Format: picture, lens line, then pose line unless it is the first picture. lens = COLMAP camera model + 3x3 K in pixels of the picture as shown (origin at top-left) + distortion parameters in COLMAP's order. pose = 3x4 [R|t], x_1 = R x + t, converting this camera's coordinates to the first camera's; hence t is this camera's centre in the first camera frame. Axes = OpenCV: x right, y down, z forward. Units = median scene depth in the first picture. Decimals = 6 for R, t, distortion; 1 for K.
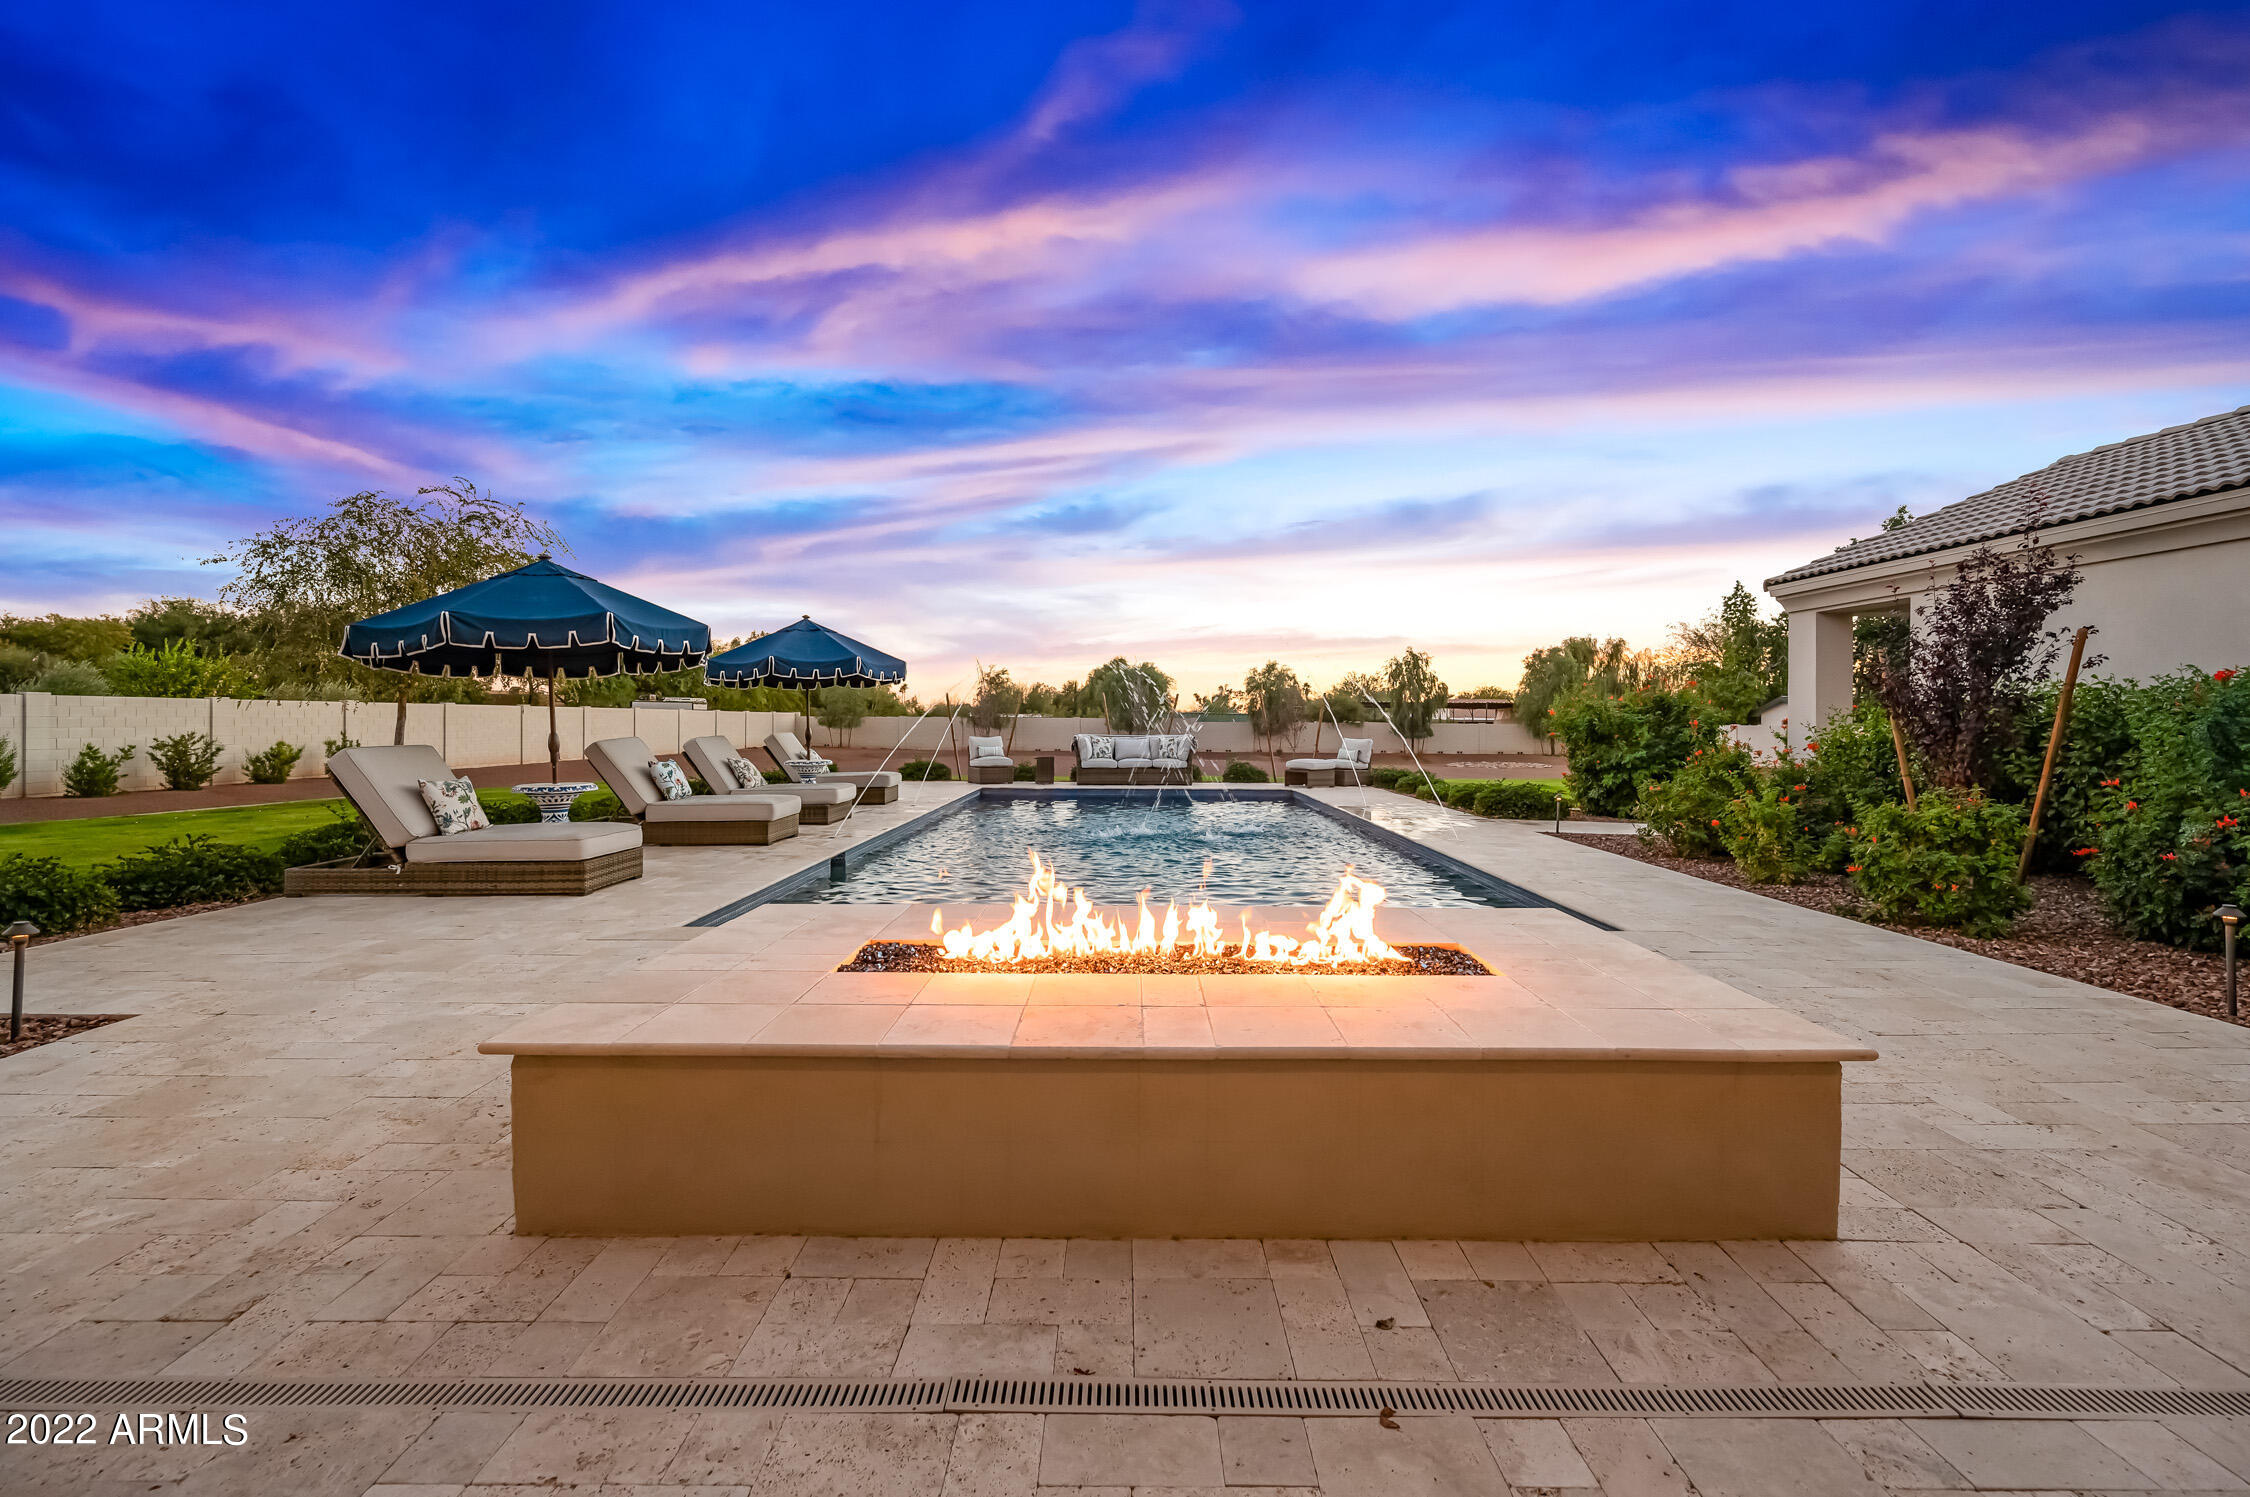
lens RADIAL K [[899.6, 0, 1128.8], [0, 899.6, 747.2], [0, 0, 1]] dist [0.002088, -0.000413]
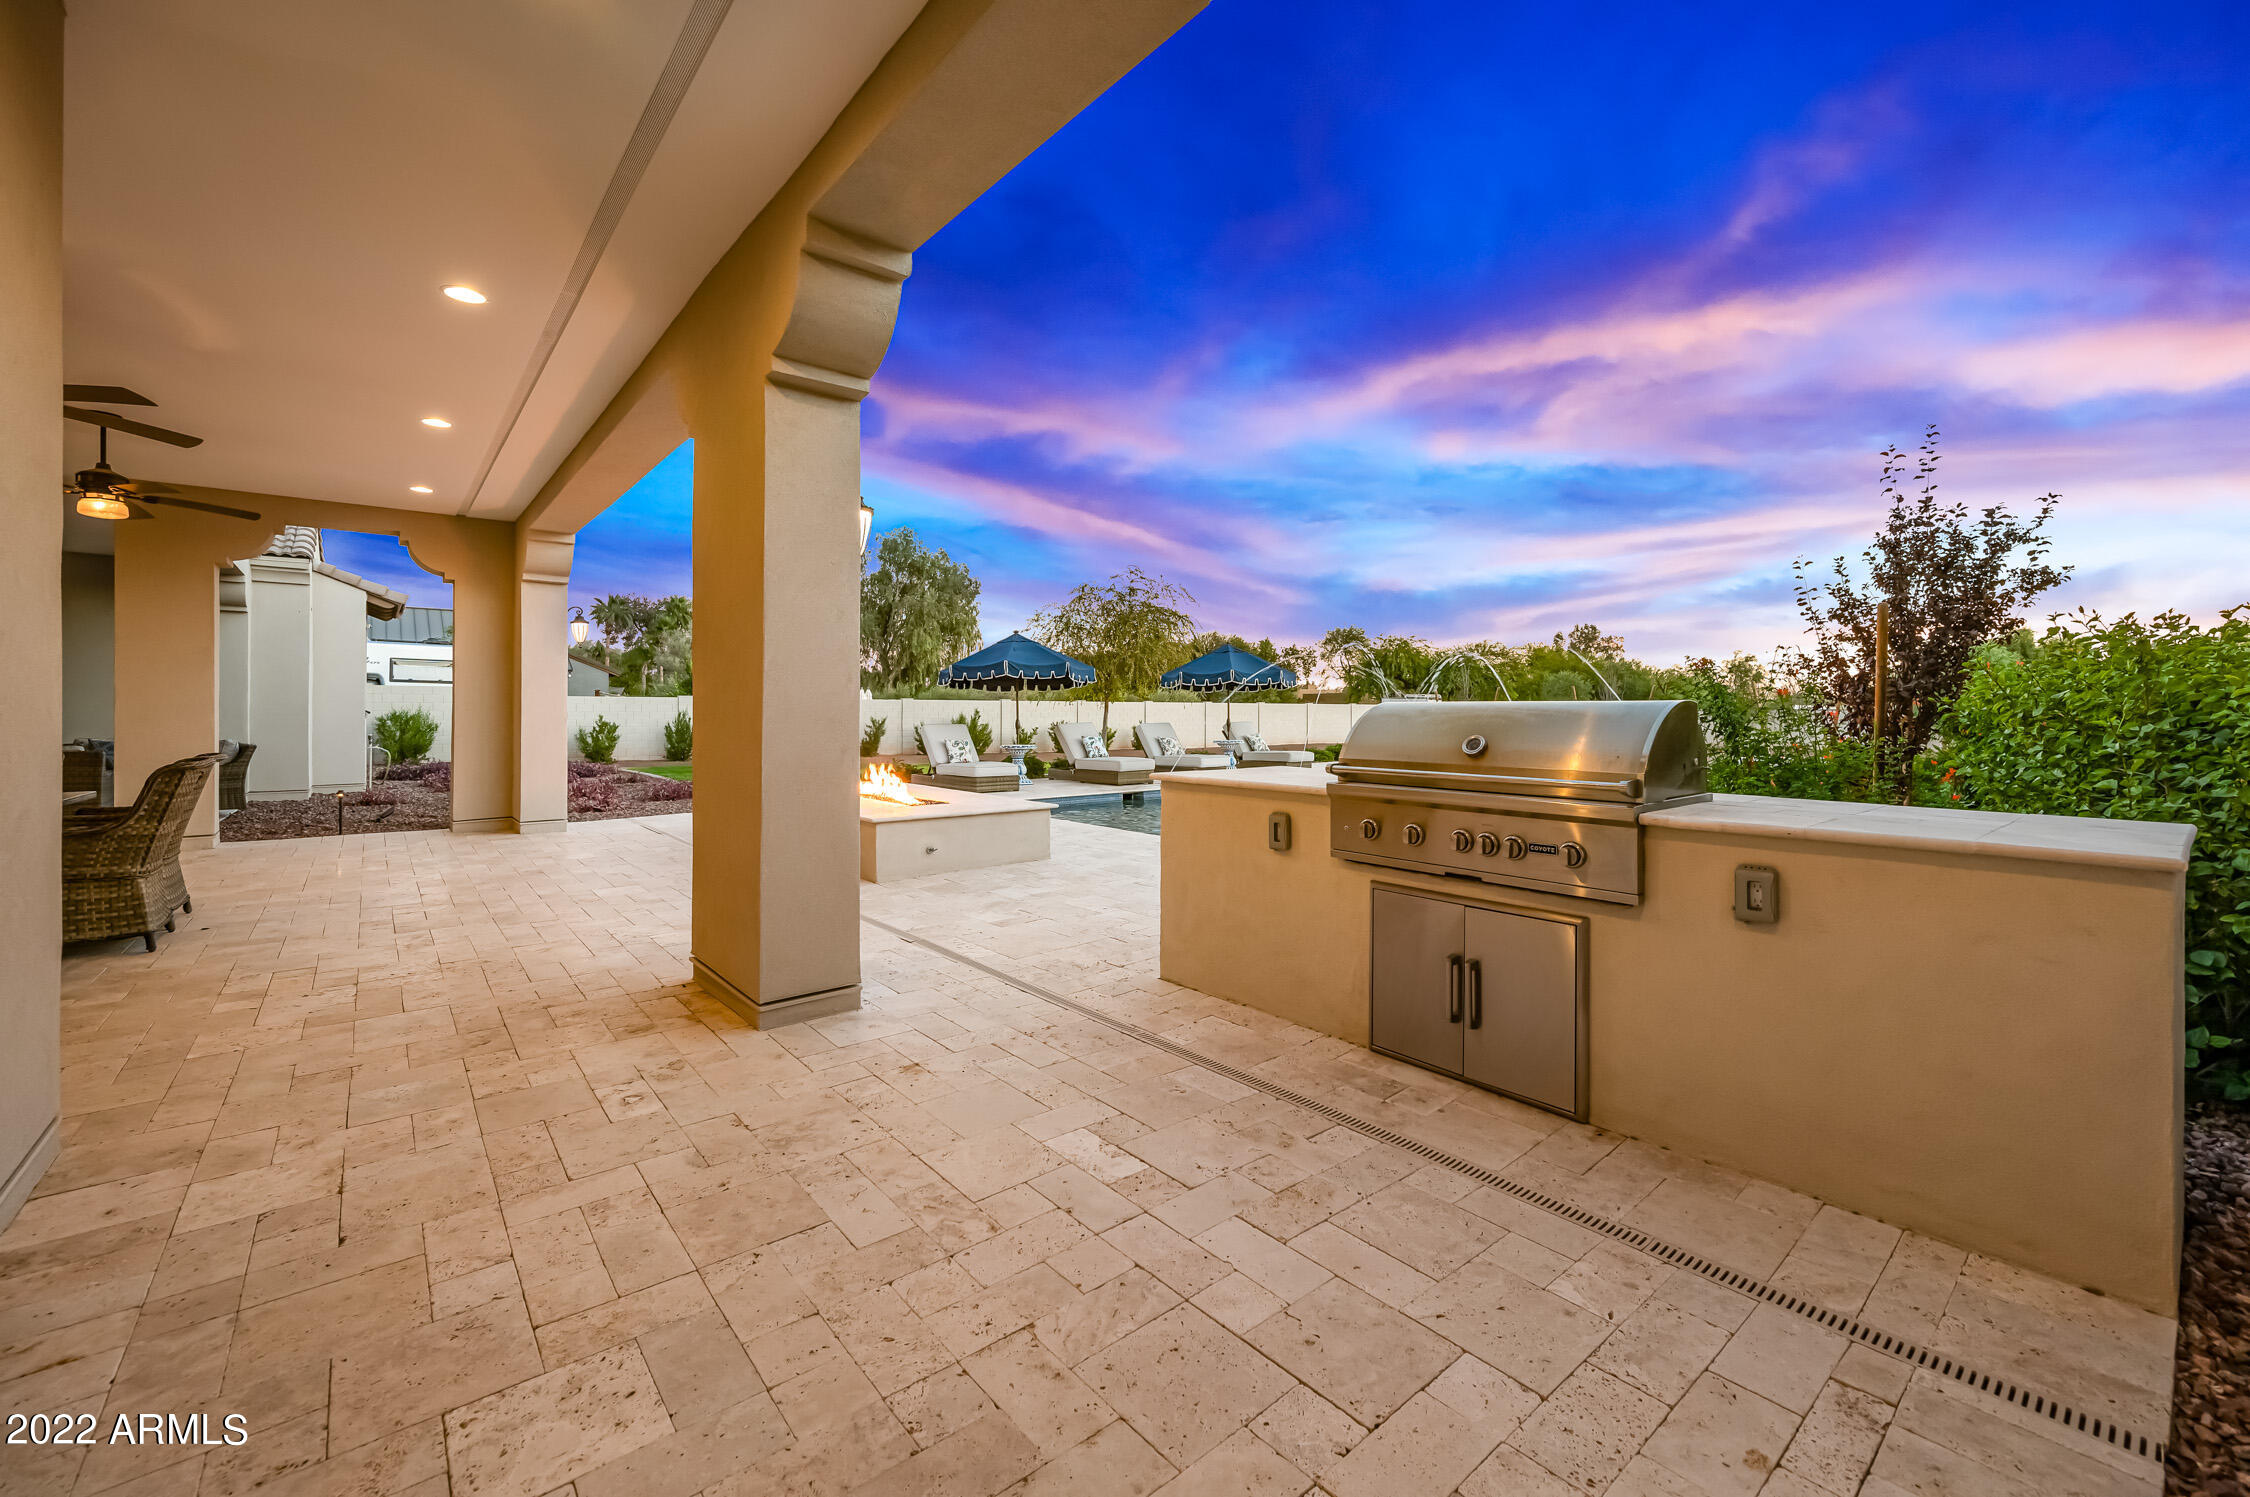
lens RADIAL K [[899.6, 0, 1124.1], [0, 899.6, 746.1], [0, 0, 1]] dist [0.002088, -0.000413]
pose [[0.999889, -0.001068, 0.014849, -0.869171], [0.000951, 0.999968, 0.007896, -0.077041], [-0.014857, -0.007881, 0.999859, -0.079041]]
